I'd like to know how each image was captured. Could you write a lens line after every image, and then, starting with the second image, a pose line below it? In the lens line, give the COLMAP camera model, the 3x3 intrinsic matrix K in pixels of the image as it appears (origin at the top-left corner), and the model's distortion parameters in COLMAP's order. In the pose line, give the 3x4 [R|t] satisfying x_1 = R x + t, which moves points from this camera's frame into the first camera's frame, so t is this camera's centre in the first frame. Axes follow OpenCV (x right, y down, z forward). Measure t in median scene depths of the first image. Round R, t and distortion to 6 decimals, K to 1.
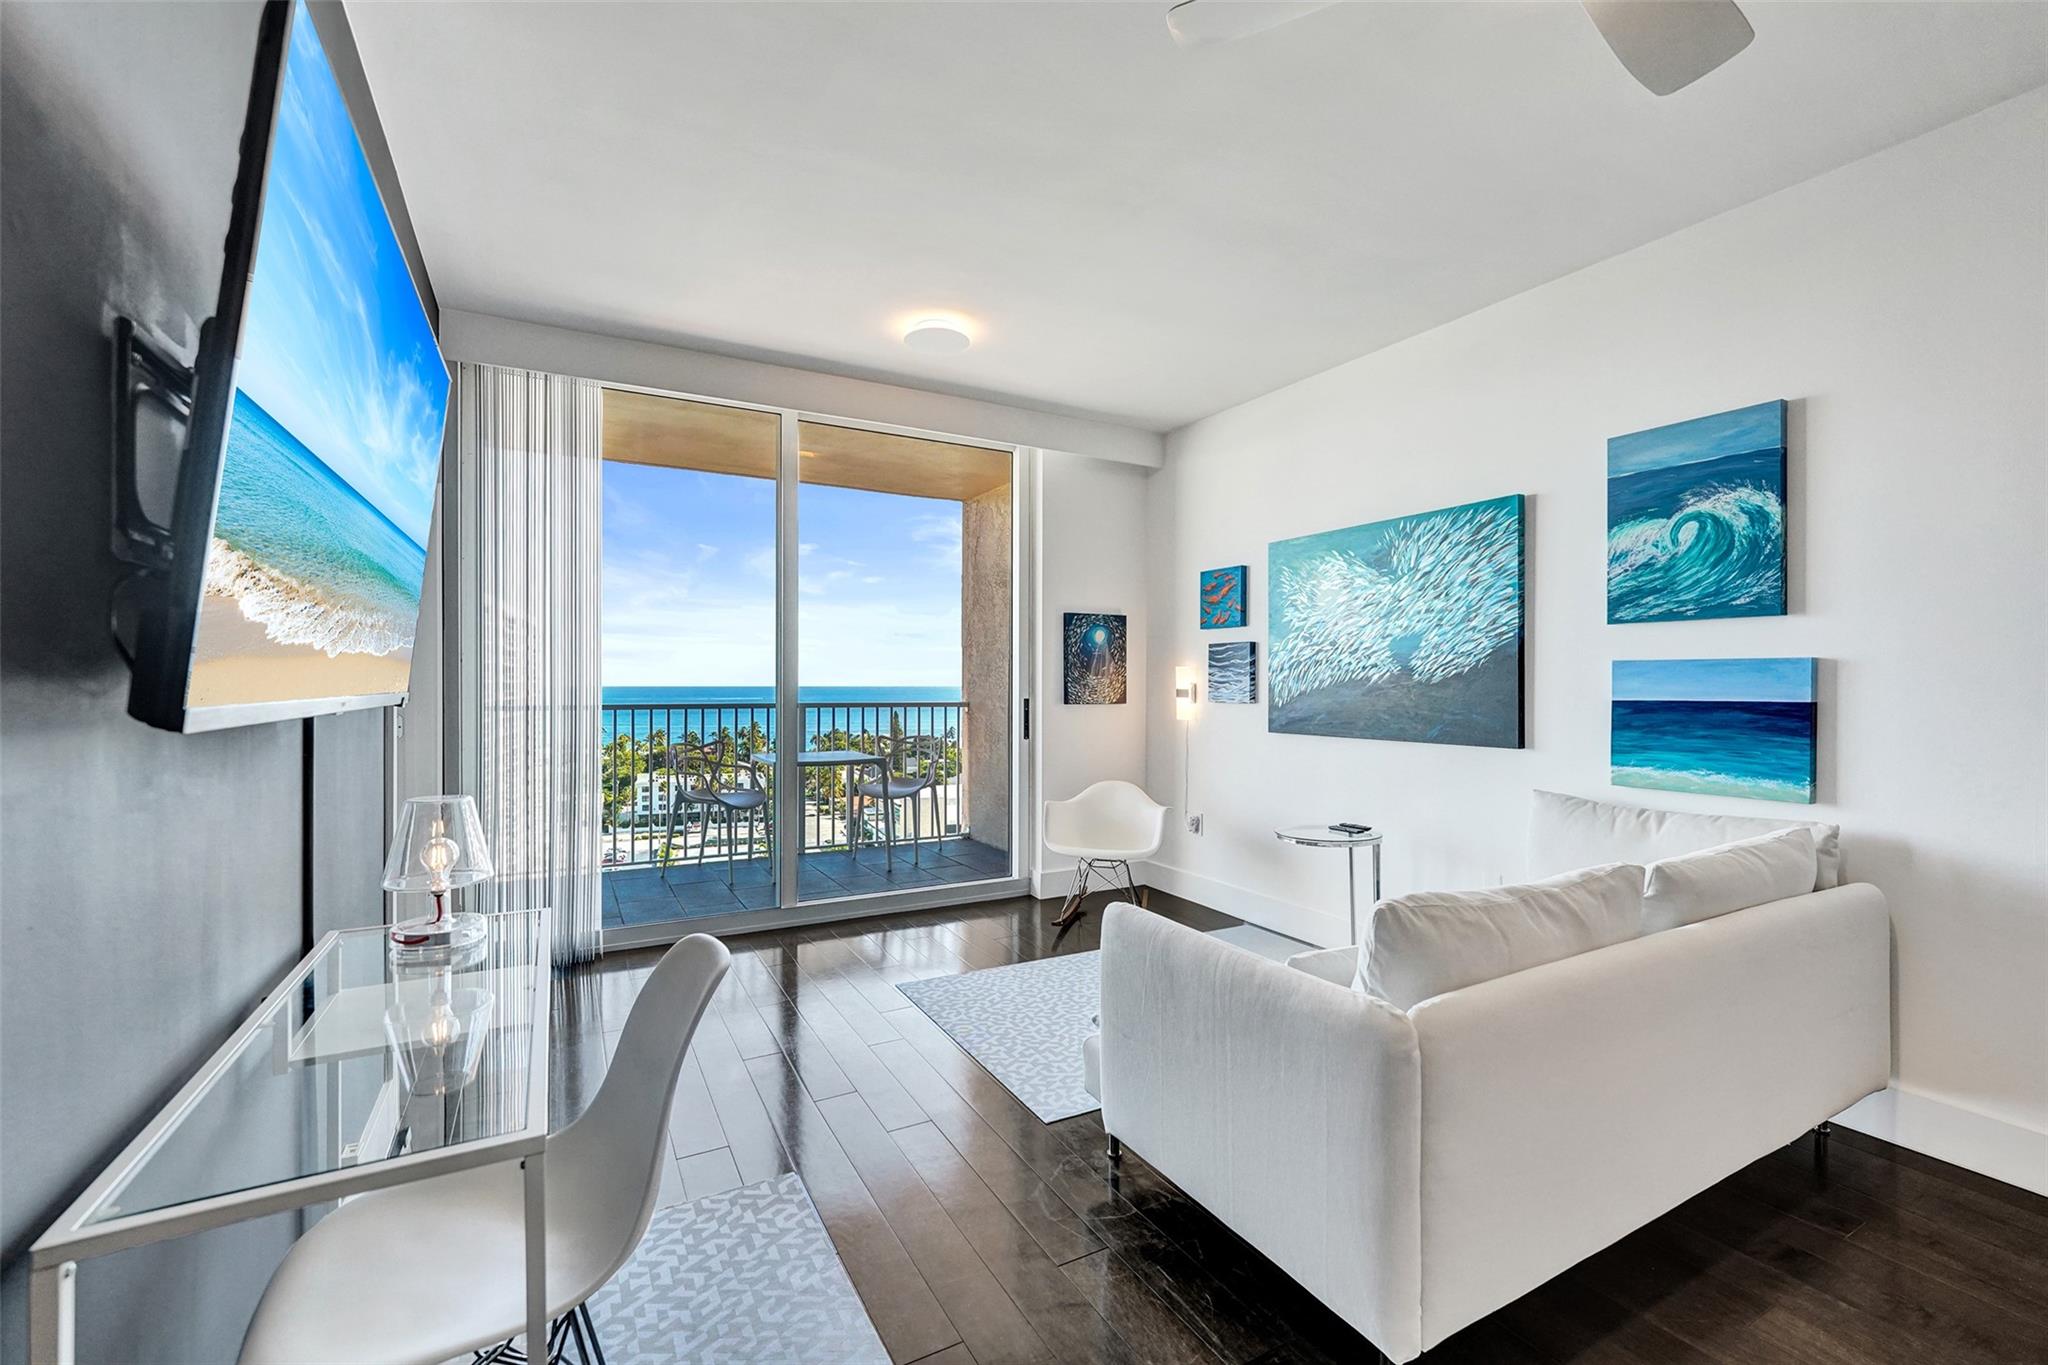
lens RADIAL K [[841.8, 0, 1018.0], [0, 841.8, 679.7], [0, 0, 1]] dist [-0.004967, 0.000017]
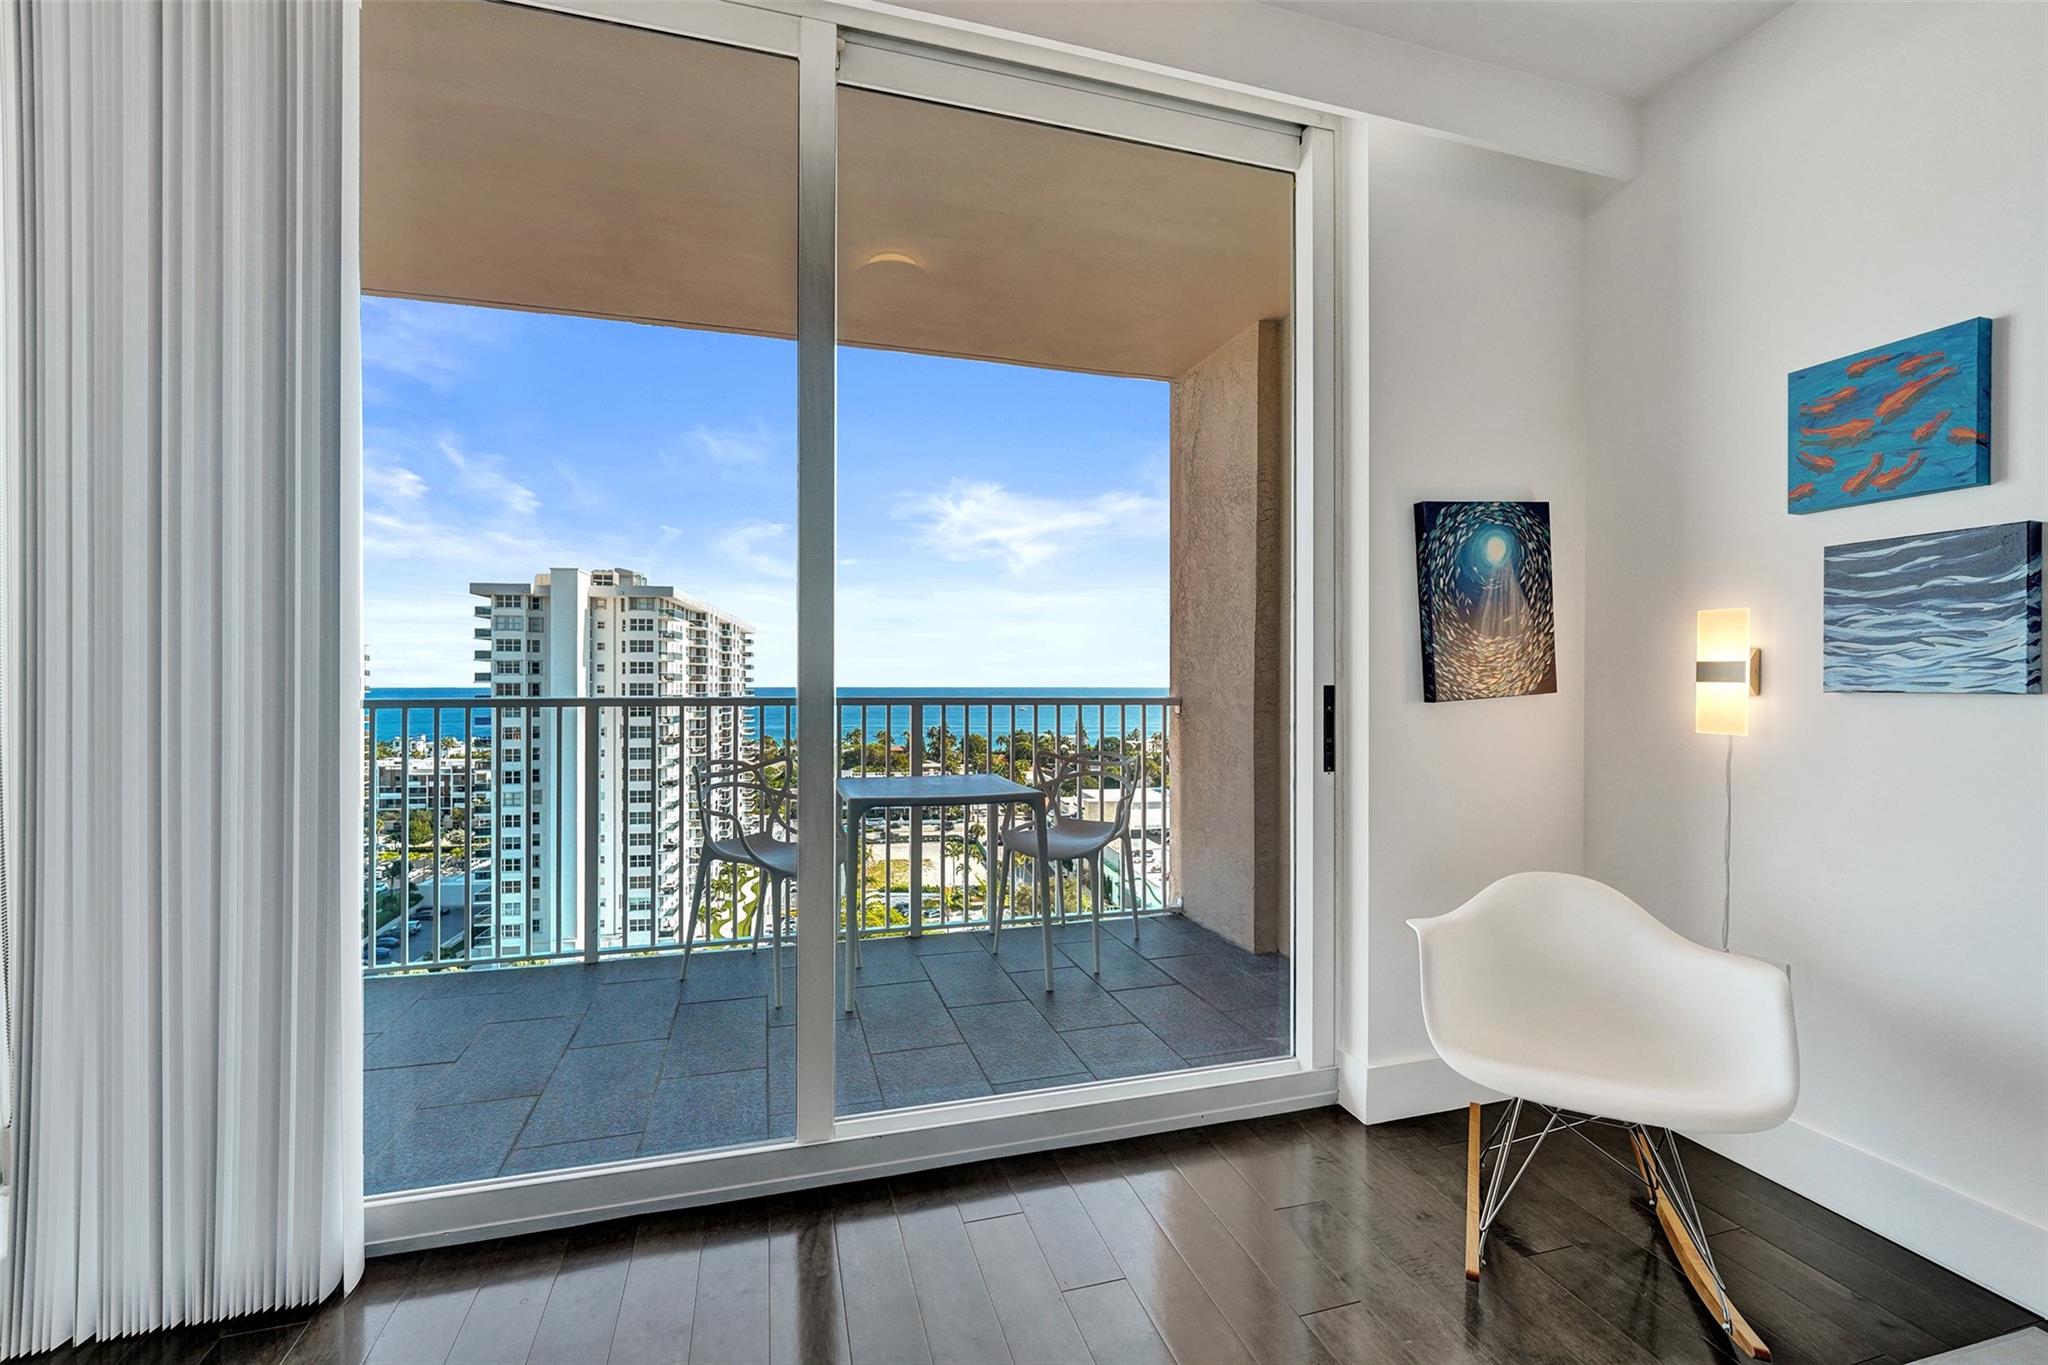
lens RADIAL K [[841.8, 0, 1018.0], [0, 841.8, 679.7], [0, 0, 1]] dist [-0.004967, 0.000017]
pose [[0.976141, 0.000103, -0.217139, -0.057805], [-0.000717, 0.999996, -0.002748, 0.021309], [0.217138, 0.002838, 0.976137, 0.511143]]
